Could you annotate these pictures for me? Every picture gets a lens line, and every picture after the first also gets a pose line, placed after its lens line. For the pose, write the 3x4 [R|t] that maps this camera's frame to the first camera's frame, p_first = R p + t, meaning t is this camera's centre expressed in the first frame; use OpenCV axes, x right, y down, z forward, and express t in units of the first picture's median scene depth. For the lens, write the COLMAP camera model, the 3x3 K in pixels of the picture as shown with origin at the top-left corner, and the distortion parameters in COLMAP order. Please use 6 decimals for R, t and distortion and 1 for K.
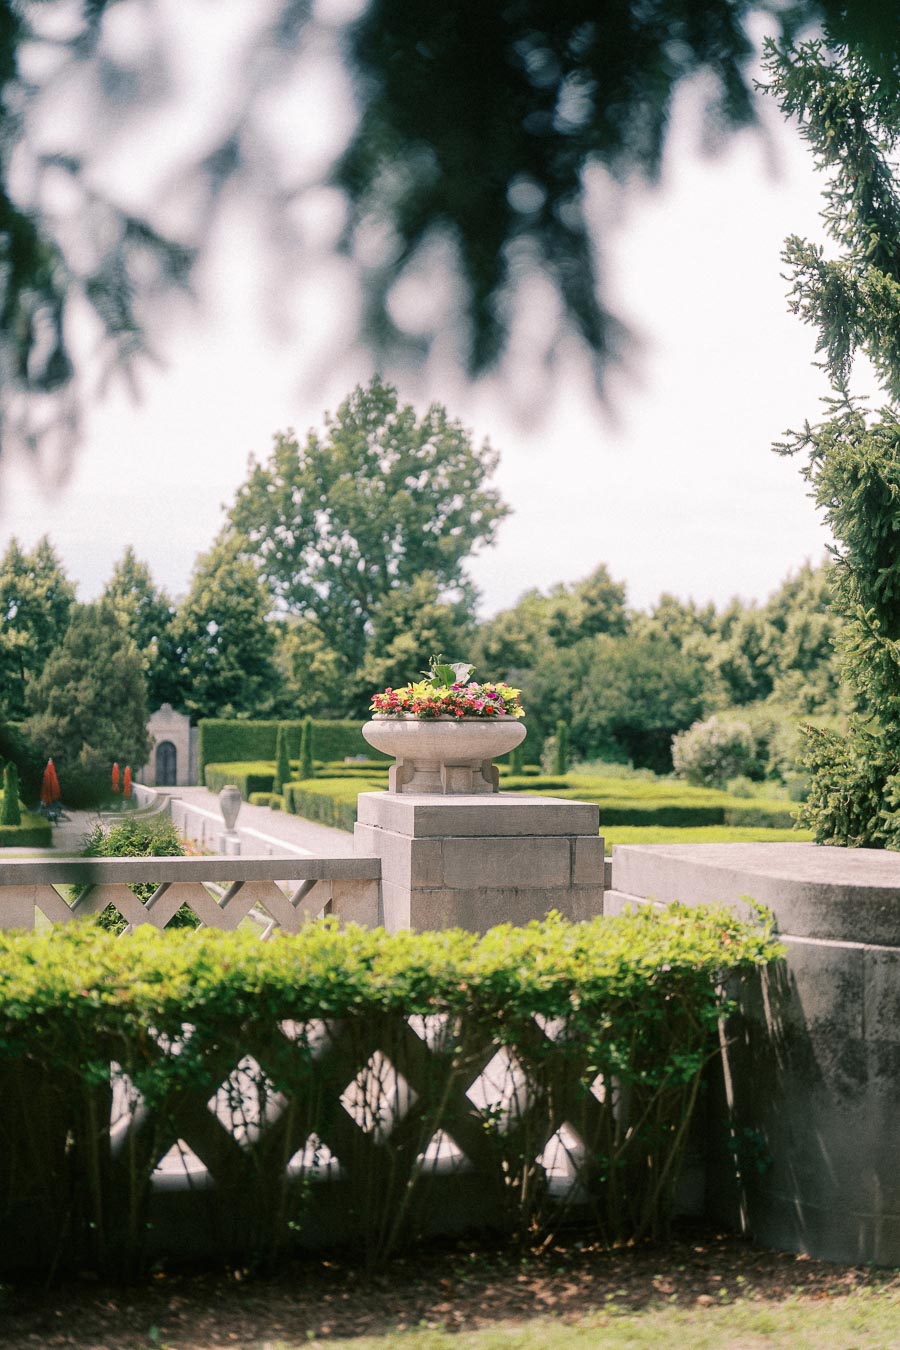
lens RADIAL K [[1862.1, 0, 450.0], [0, 1862.1, 675.0], [0, 0, 1]] dist [-0.017487, -0.009053]
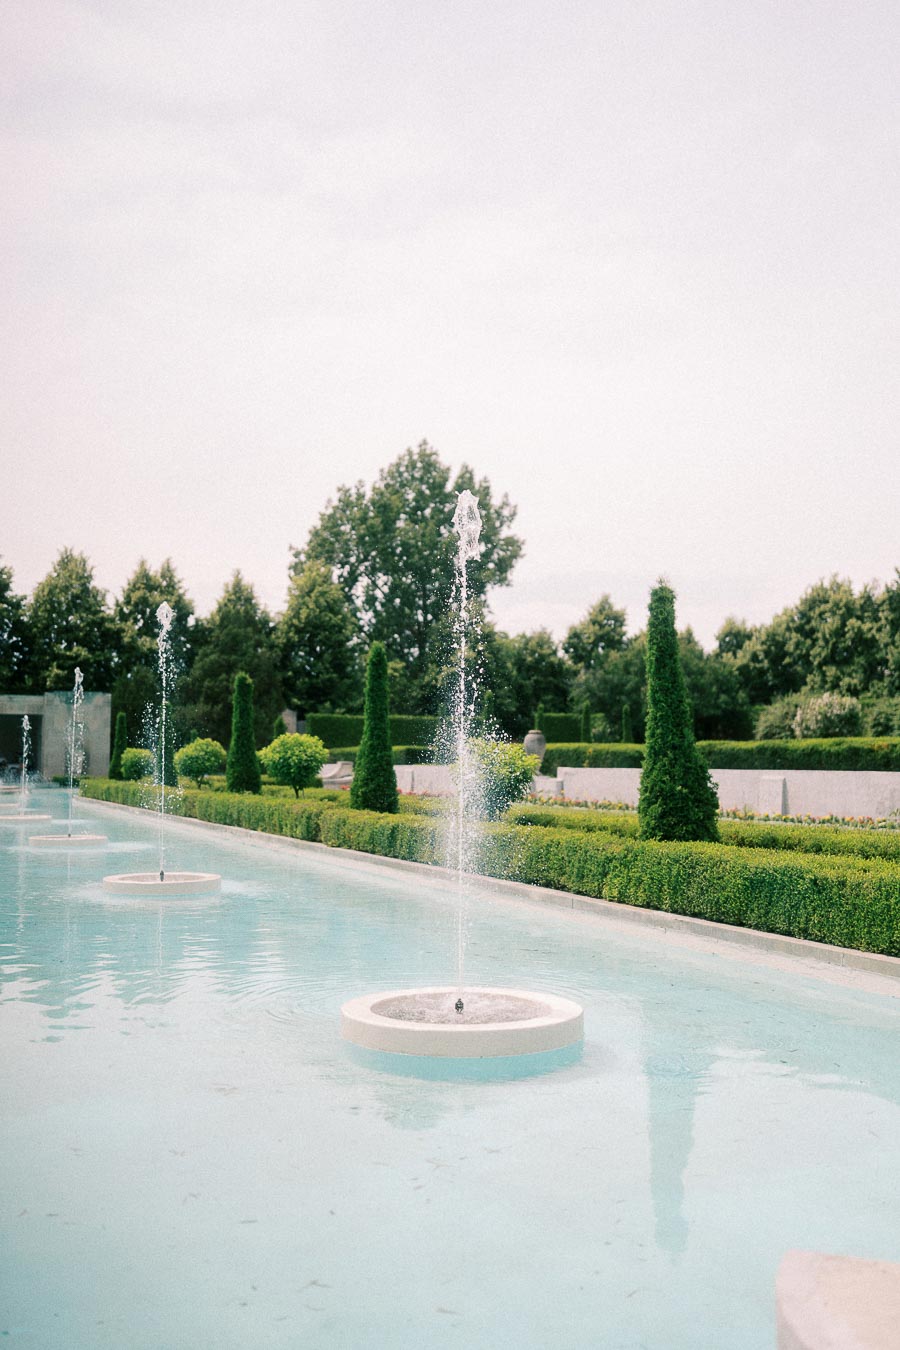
lens RADIAL K [[1346.8, 0, 450.0], [0, 1346.8, 675.0], [0, 0, 1]] dist [-0.004800, -0.001042]
pose [[0.993232, 0.003892, 0.116079, -0.139416], [0.000715, 0.999215, -0.039621, 0.032494], [-0.116142, 0.039436, 0.992449, 0.134689]]
